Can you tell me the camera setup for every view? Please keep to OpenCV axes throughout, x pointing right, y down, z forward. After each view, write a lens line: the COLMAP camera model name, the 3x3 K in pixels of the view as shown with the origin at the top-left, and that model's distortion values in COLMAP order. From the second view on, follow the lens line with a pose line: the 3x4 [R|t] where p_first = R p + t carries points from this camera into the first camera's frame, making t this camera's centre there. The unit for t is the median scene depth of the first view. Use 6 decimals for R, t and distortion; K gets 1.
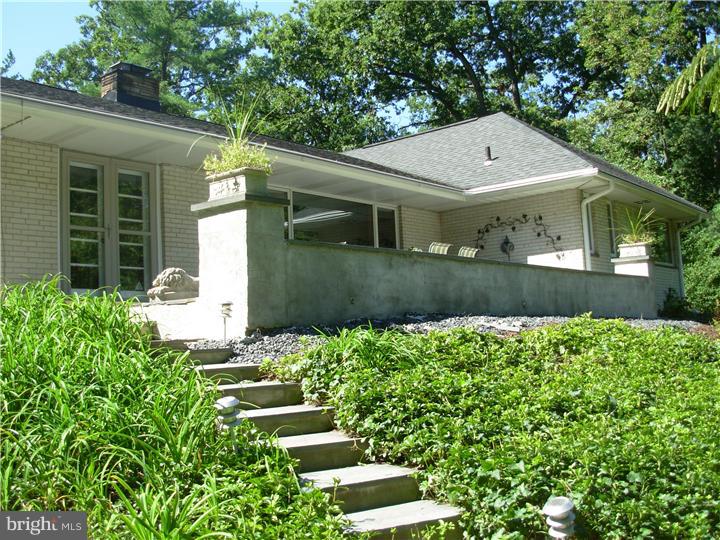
lens RADIAL K [[791.6, 0, 360.0], [0, 791.6, 270.0], [0, 0, 1]] dist [-0.264294, 0.204342]
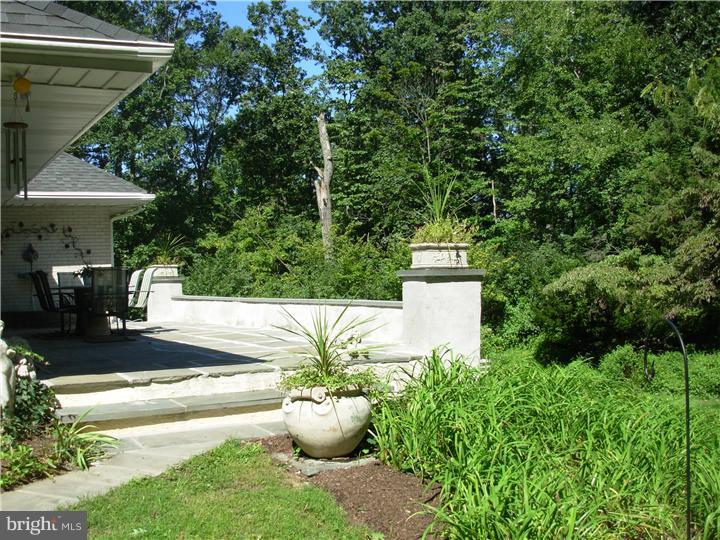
lens RADIAL K [[766.0, 0, 360.0], [0, 766.0, 270.0], [0, 0, 1]] dist [-0.263894, 0.220231]
pose [[0.325799, 0.039796, 0.944601, -0.545050], [-0.072402, 0.997230, -0.017041, -0.025655], [-0.942663, -0.062839, 0.327778, 0.329722]]
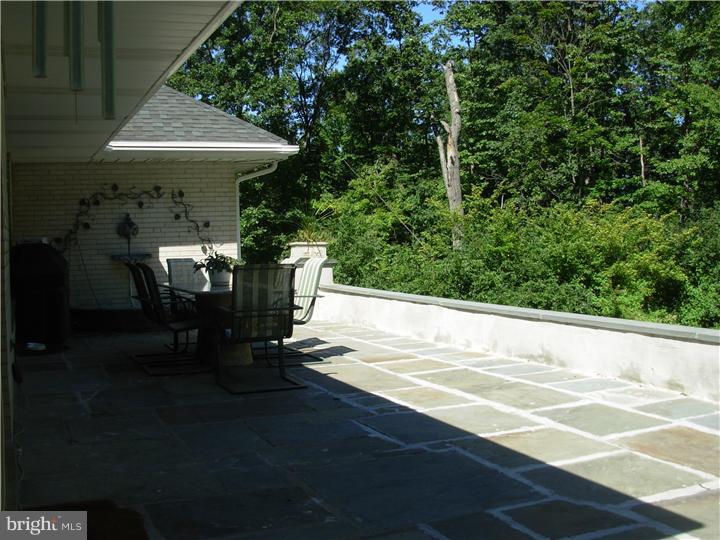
lens RADIAL K [[791.6, 0, 360.0], [0, 791.6, 270.0], [0, 0, 1]] dist [-0.264294, 0.204342]
pose [[0.445563, -0.000939, 0.895250, -0.348814], [-0.083050, 0.995644, 0.042379, -0.040759], [-0.891390, -0.093233, 0.443544, 0.517888]]
